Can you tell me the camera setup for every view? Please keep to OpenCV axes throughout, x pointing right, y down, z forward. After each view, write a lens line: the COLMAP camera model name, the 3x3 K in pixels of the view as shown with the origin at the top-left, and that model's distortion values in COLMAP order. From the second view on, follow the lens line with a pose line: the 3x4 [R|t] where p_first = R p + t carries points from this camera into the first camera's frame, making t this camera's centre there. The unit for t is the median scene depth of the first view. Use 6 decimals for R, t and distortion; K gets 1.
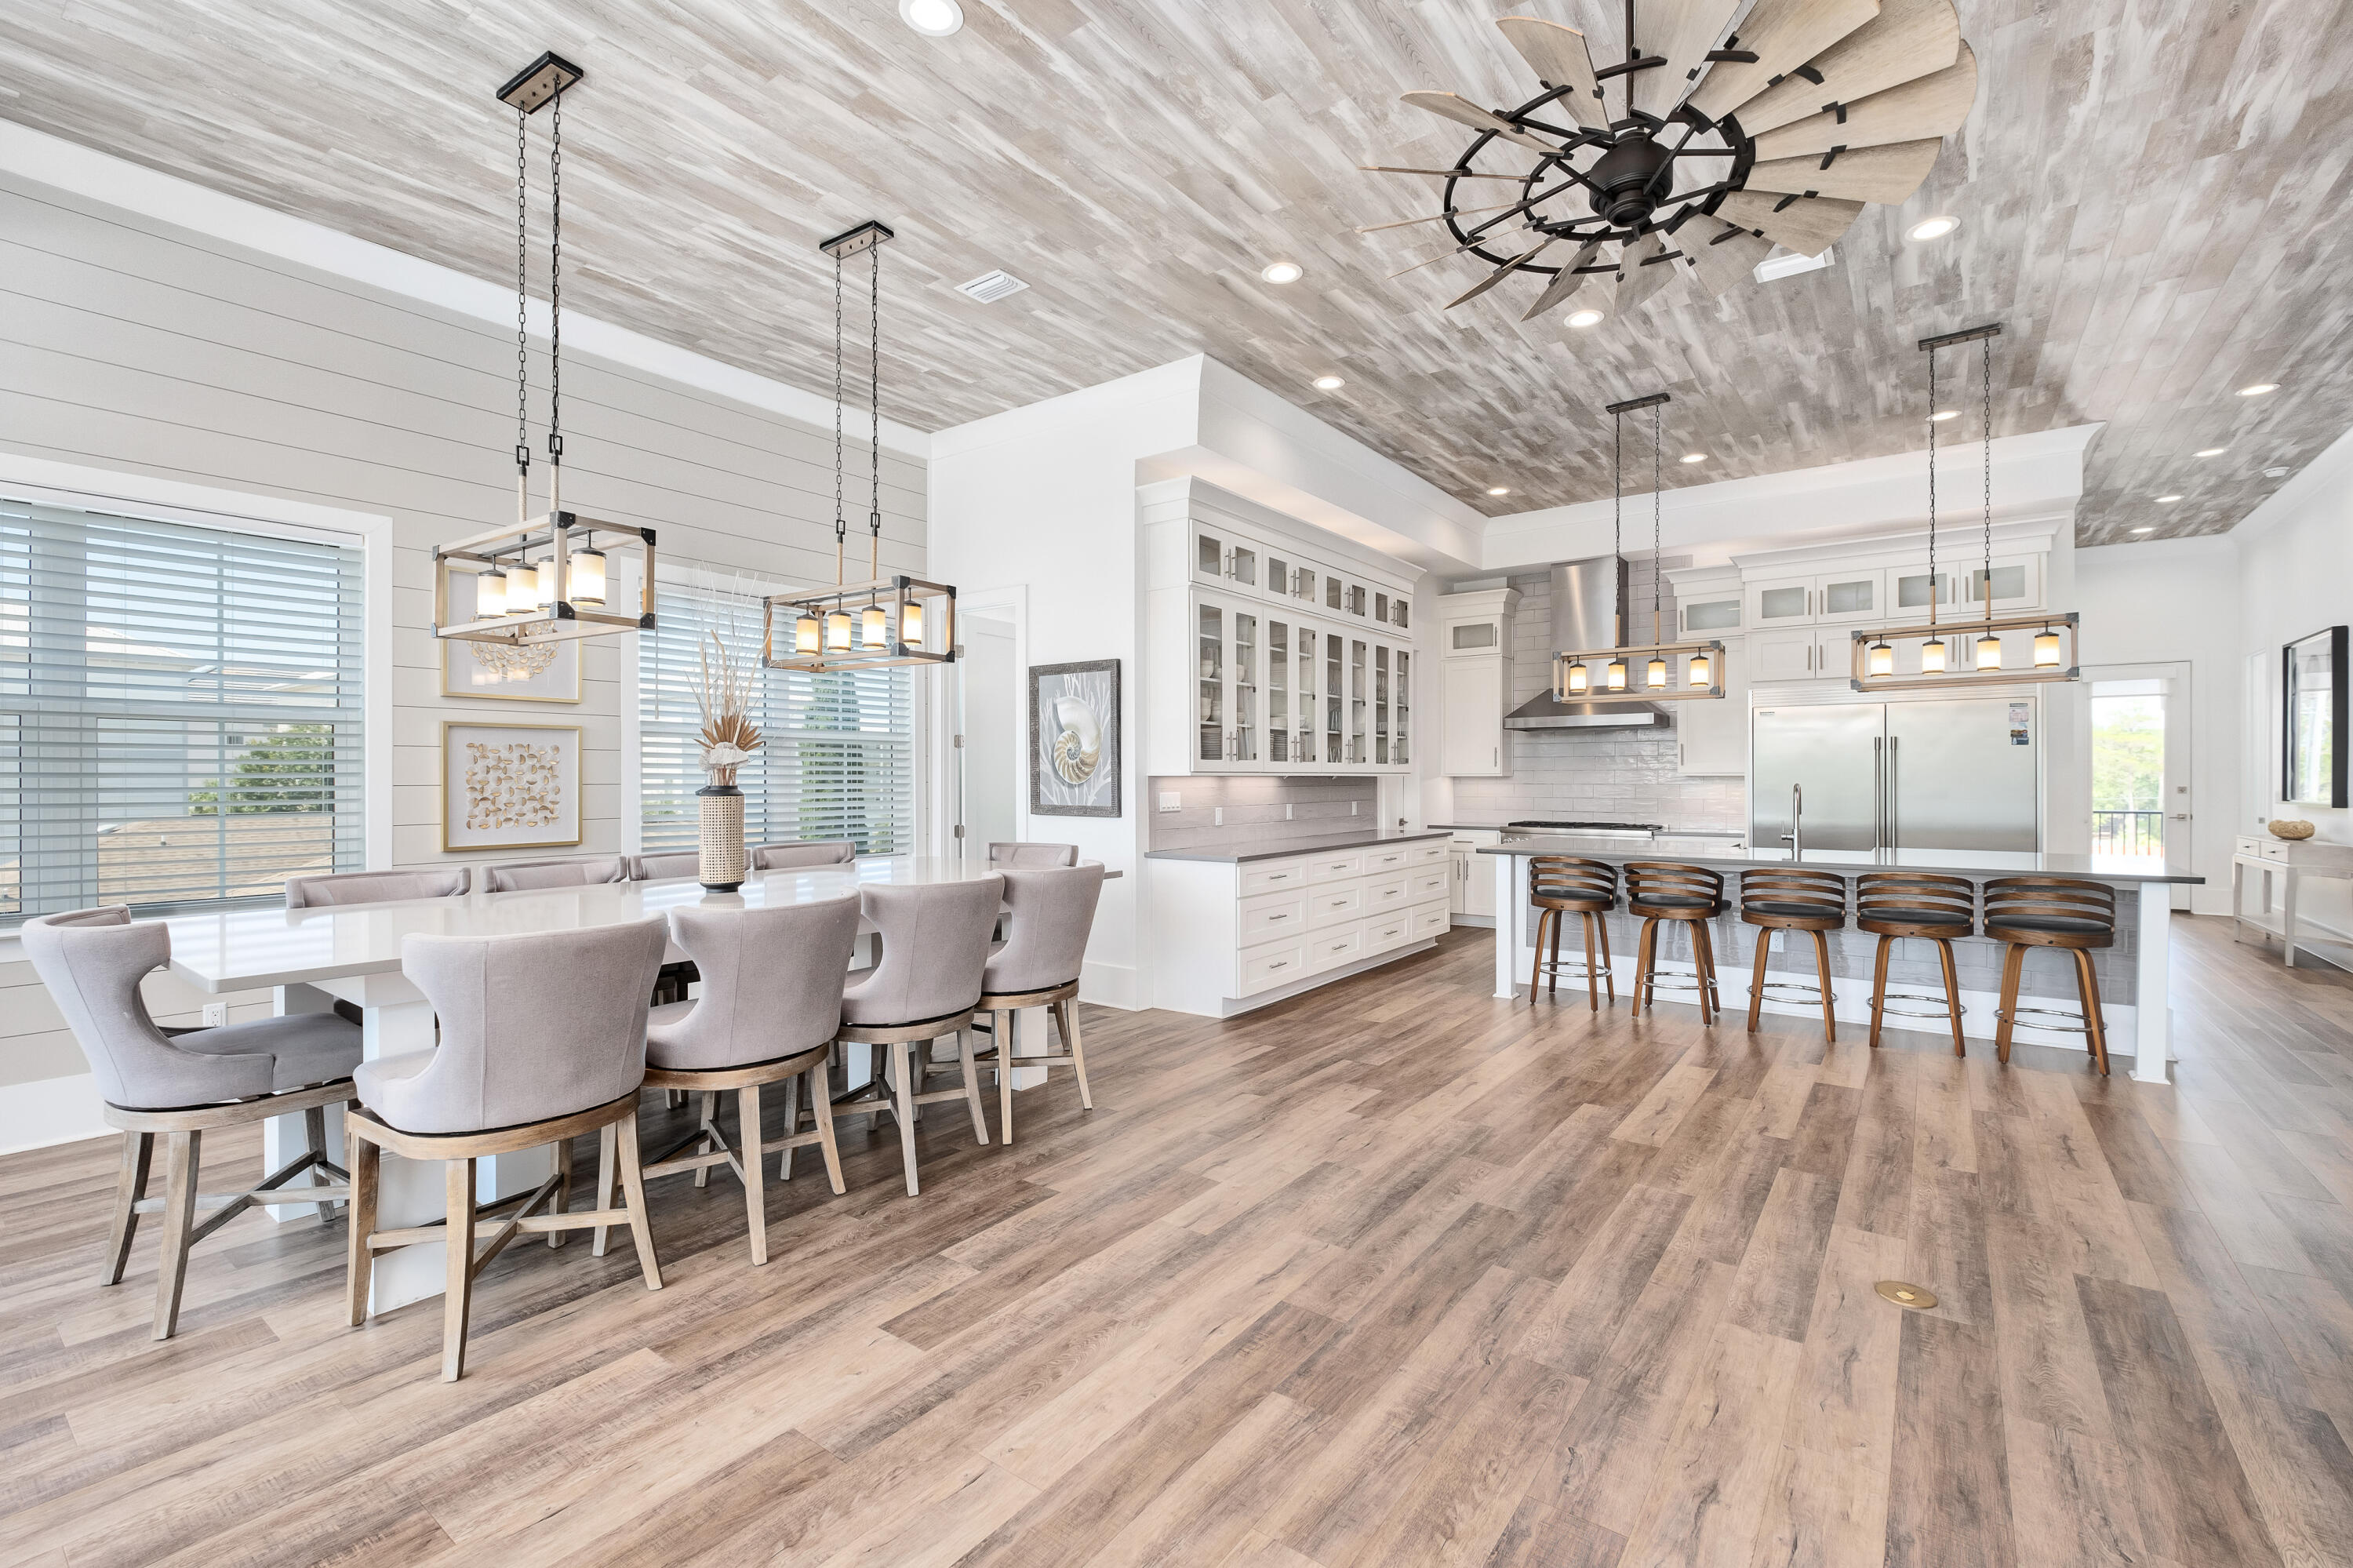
lens RADIAL K [[1030.0, 0, 1176.6], [0, 1030.0, 766.1], [0, 0, 1]] dist [0.002012, -0.001080]
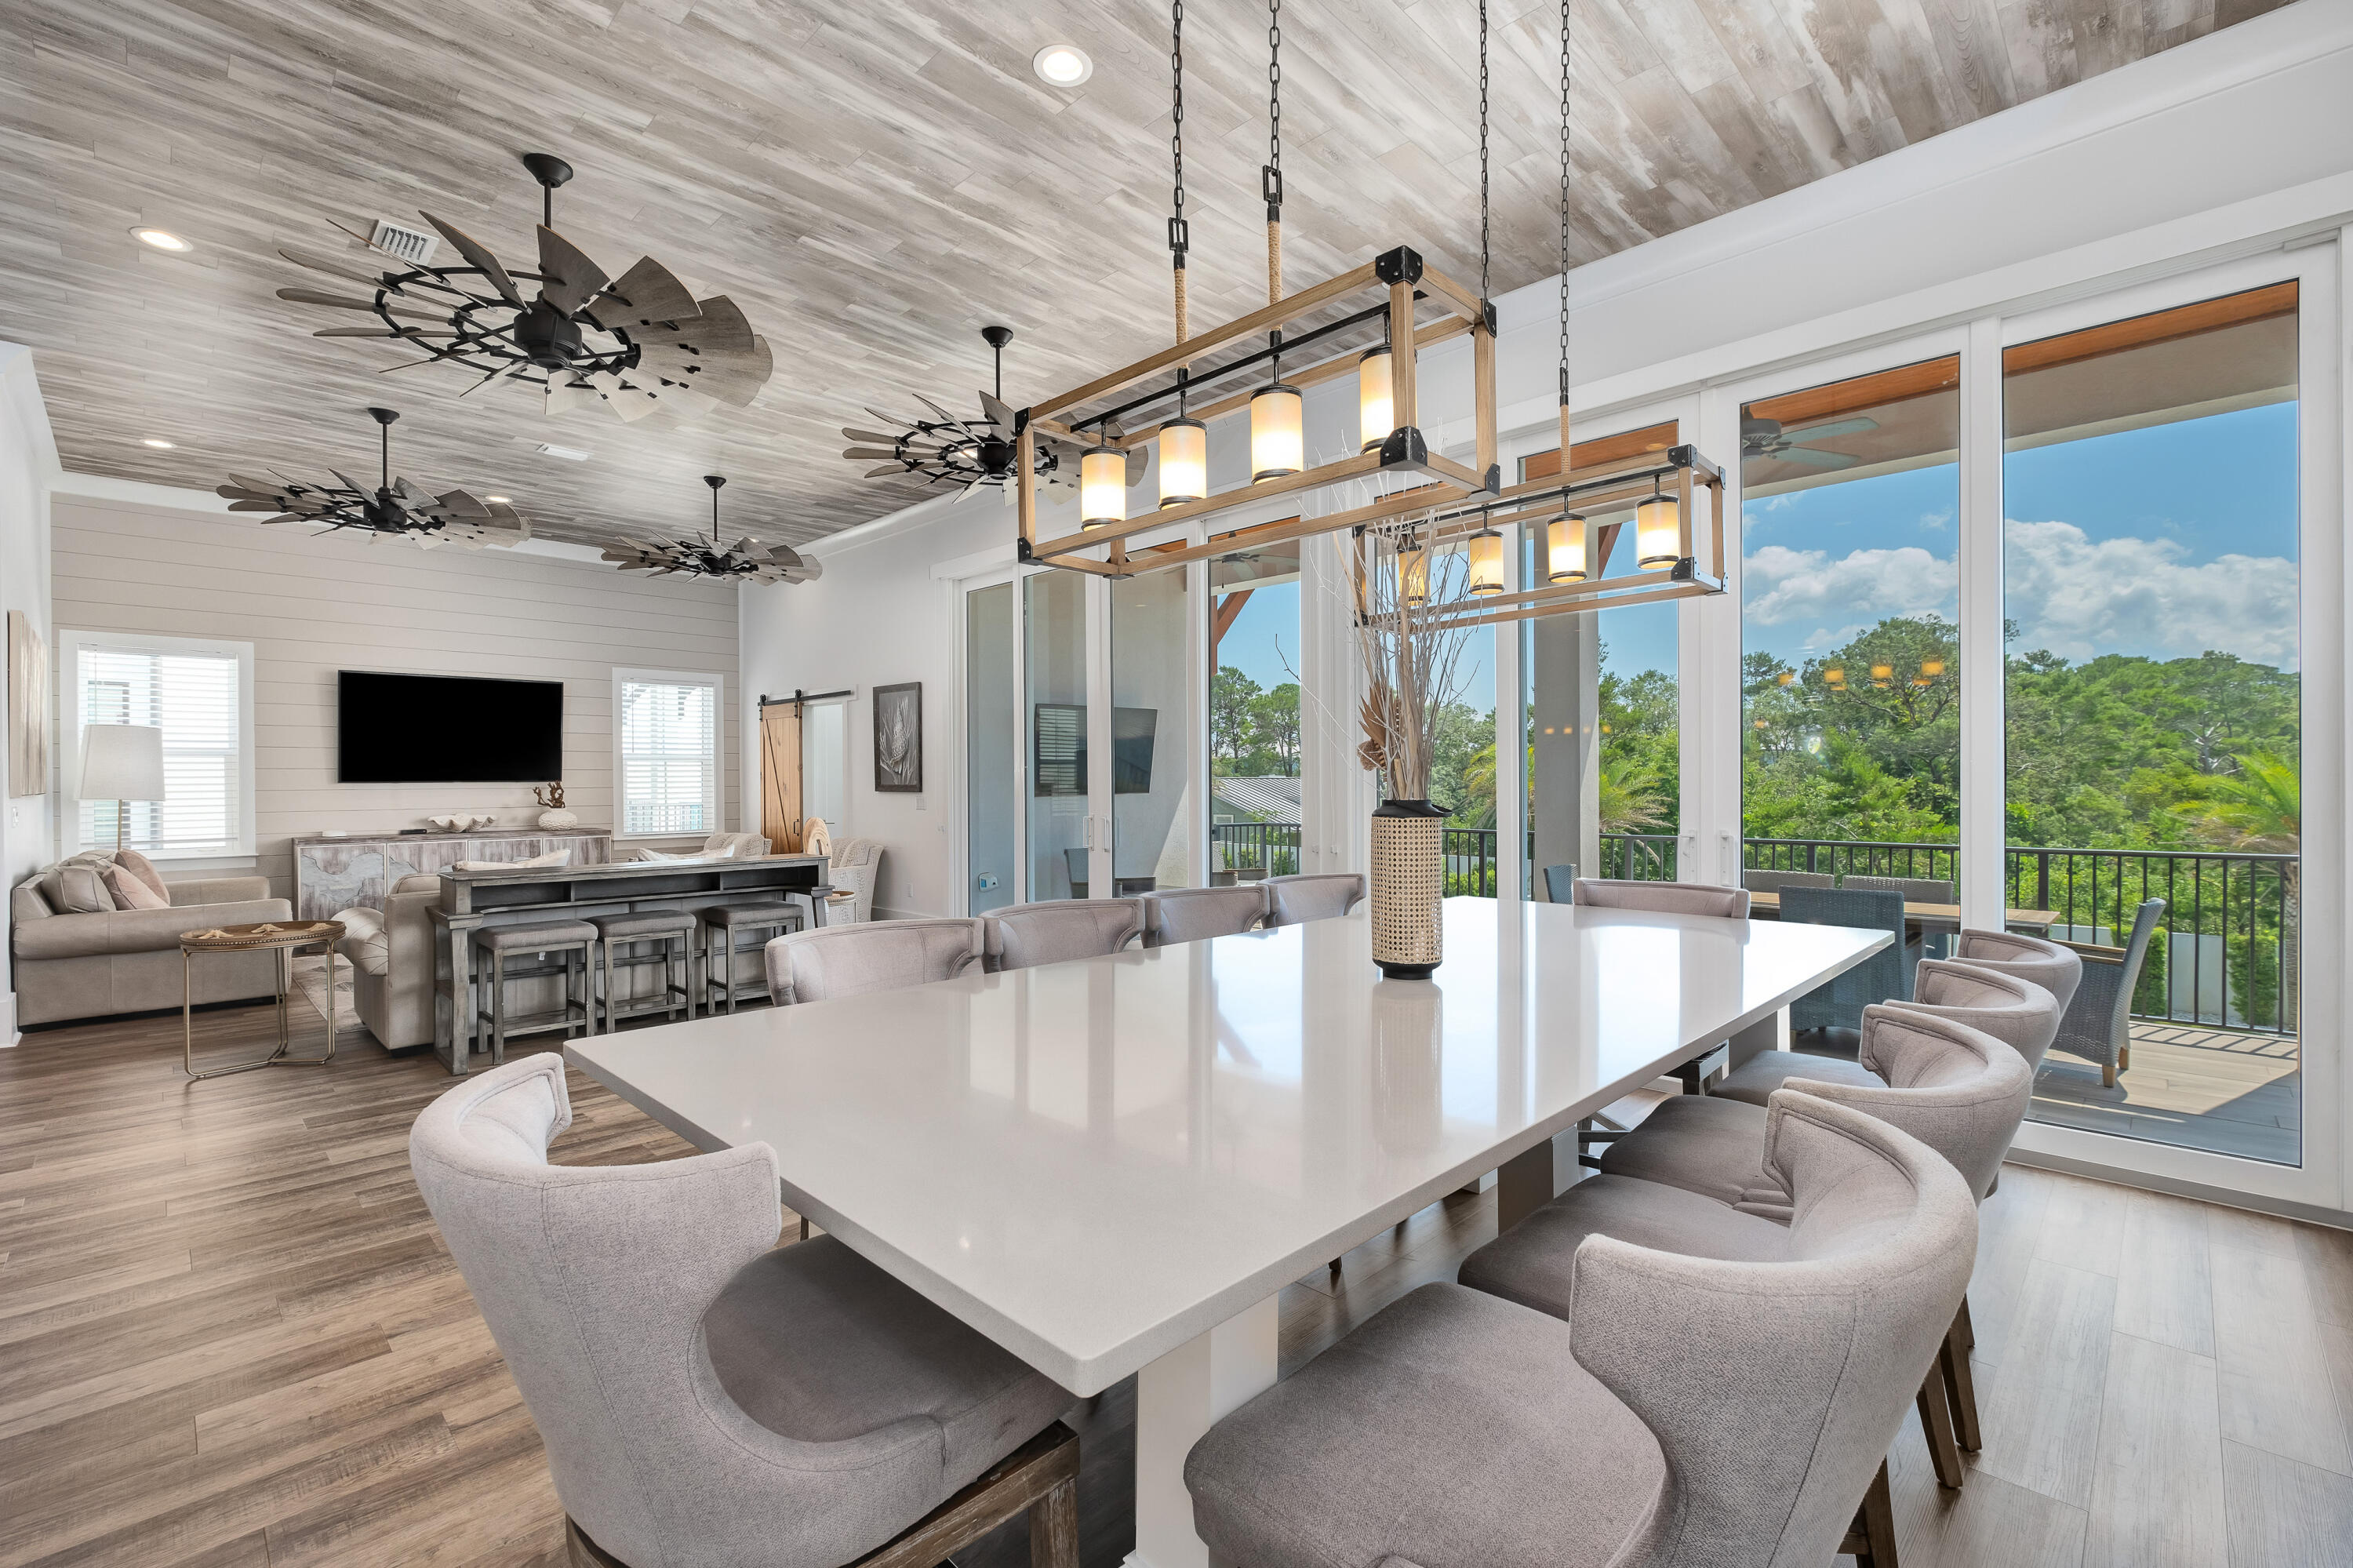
lens RADIAL K [[1030.0, 0, 1180.5], [0, 1030.0, 791.4], [0, 0, 1]] dist [0.002012, -0.001080]
pose [[-0.991909, 0.005502, 0.126829, -0.242005], [0.005648, 0.999984, 0.000793, 0.008177], [-0.126823, 0.001503, -0.991924, 1.013394]]
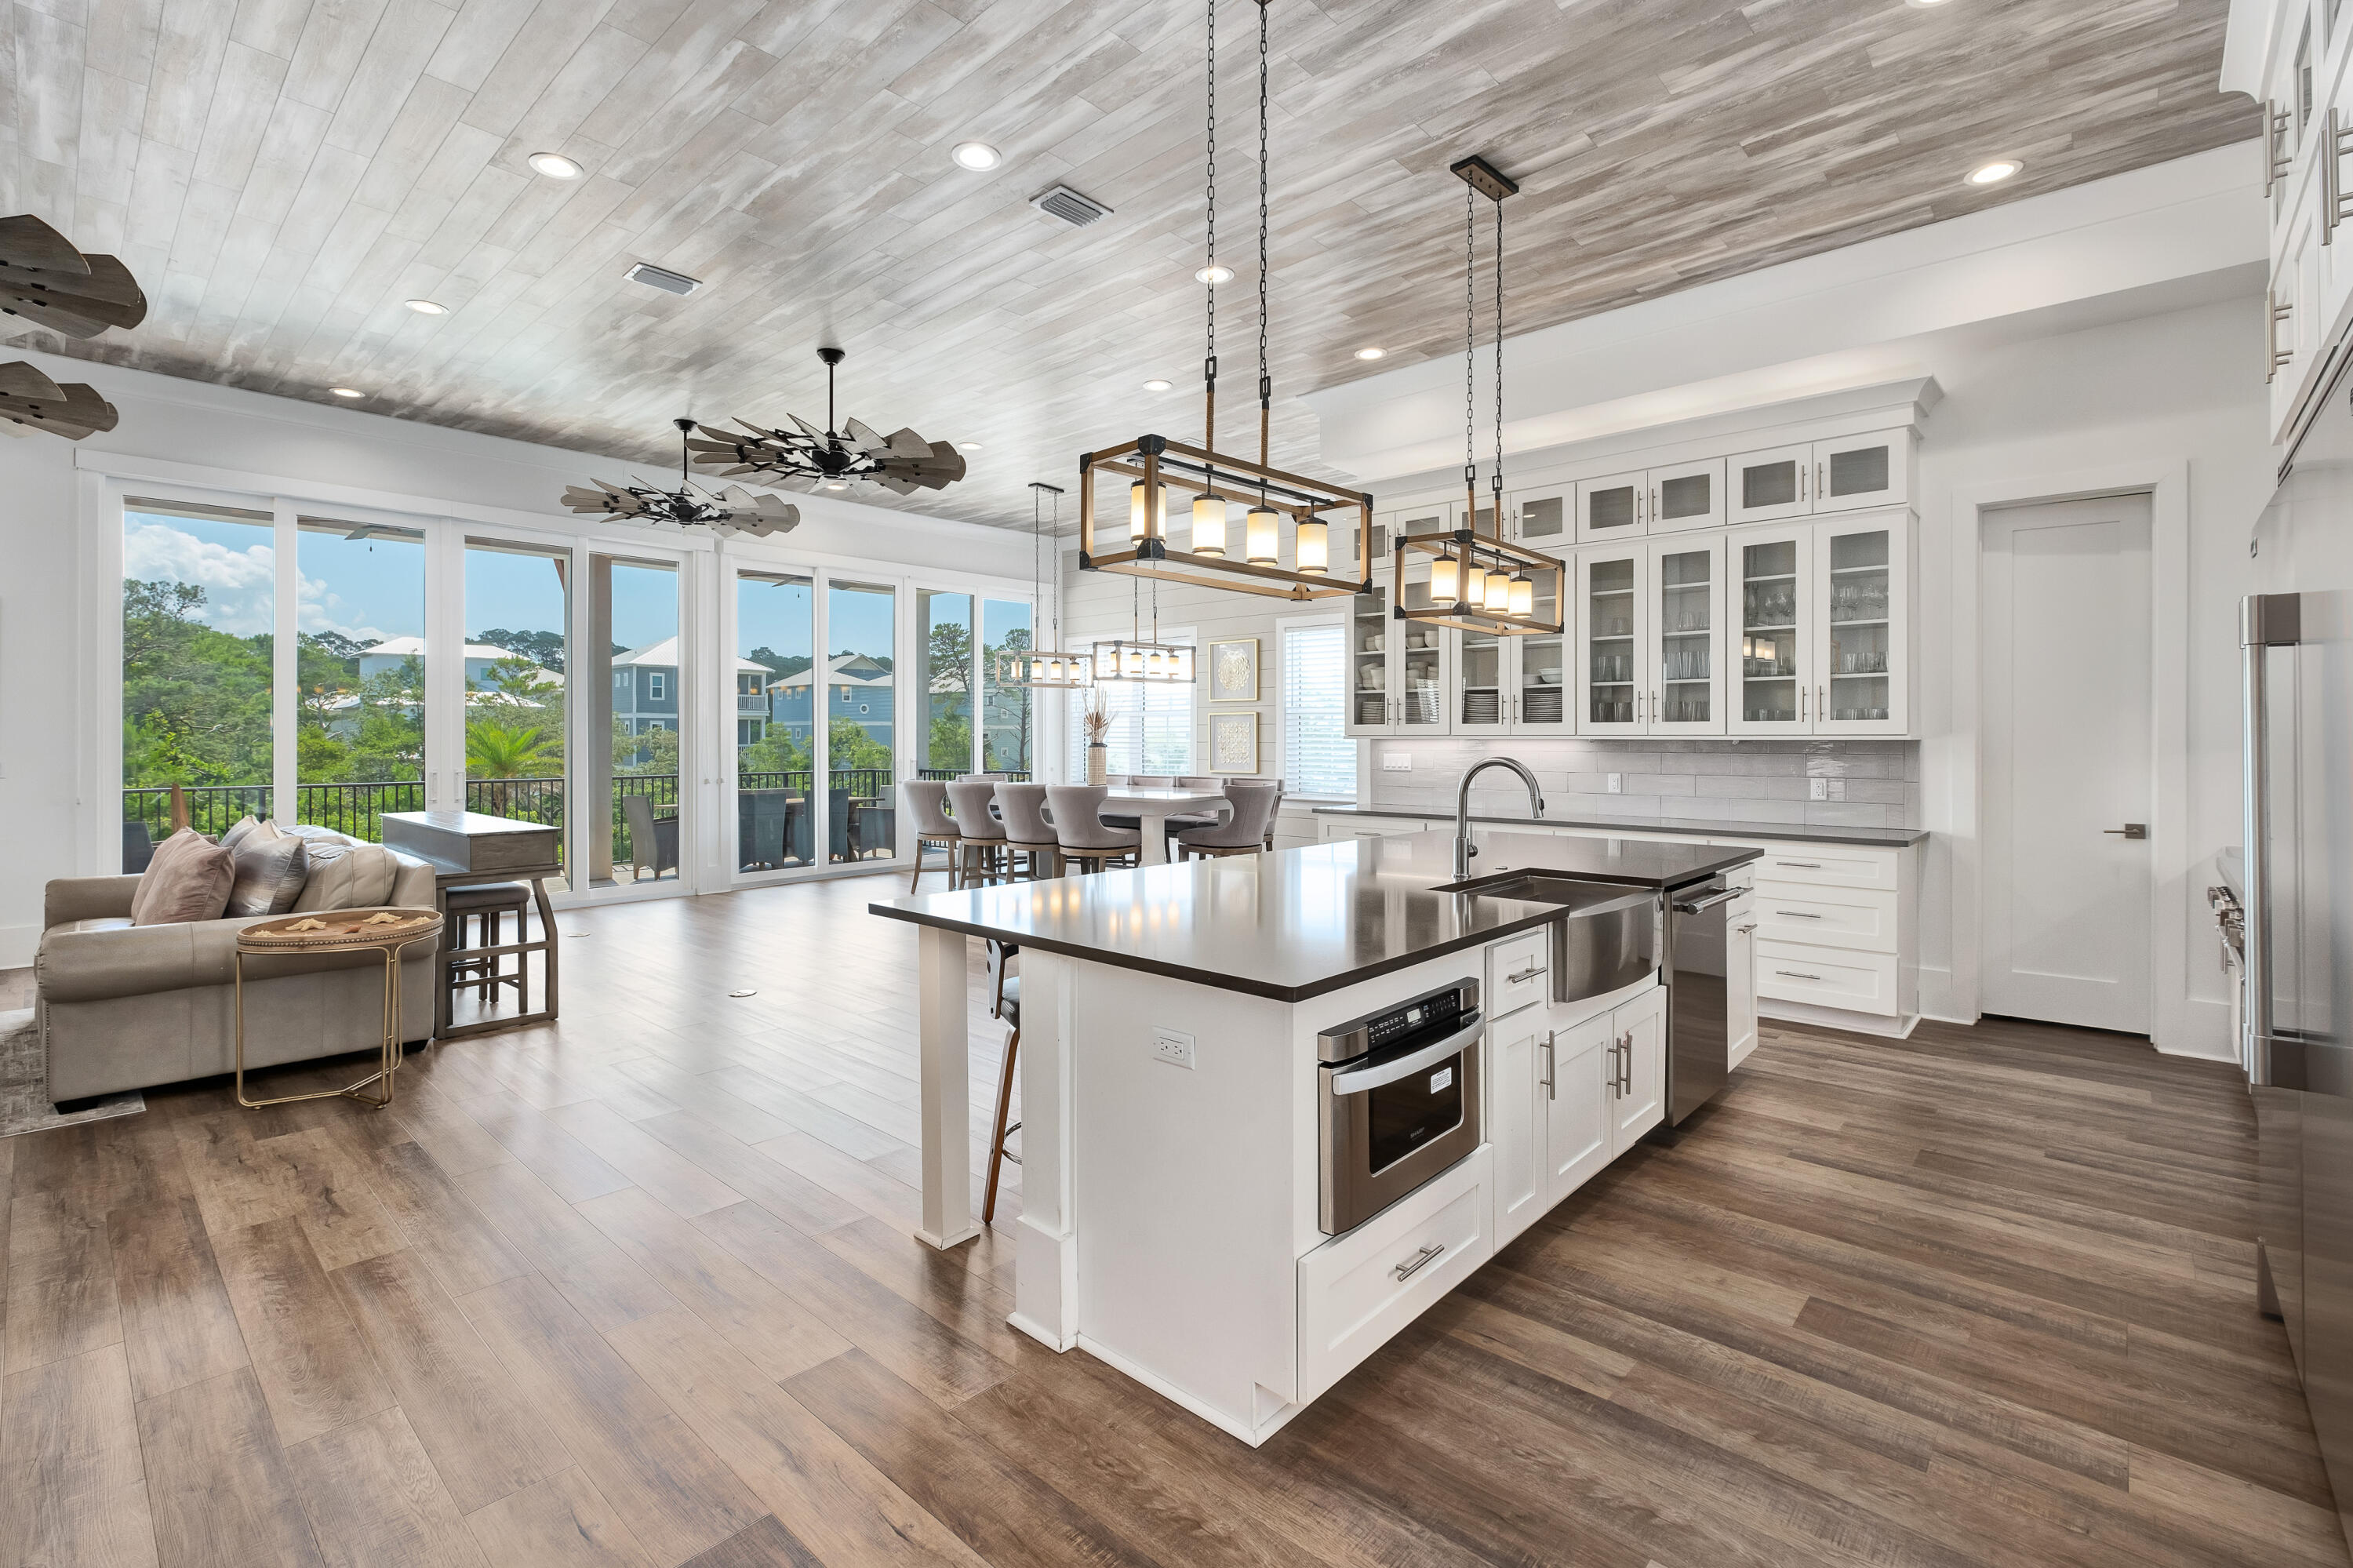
lens RADIAL K [[1030.0, 0, 1181.0], [0, 1030.0, 735.7], [0, 0, 1]] dist [0.002012, -0.001080]
pose [[-0.085497, -0.001315, -0.996338, 1.130882], [0.009014, 0.999957, -0.002093, 0.006687], [0.996298, -0.009160, -0.085481, 0.864164]]
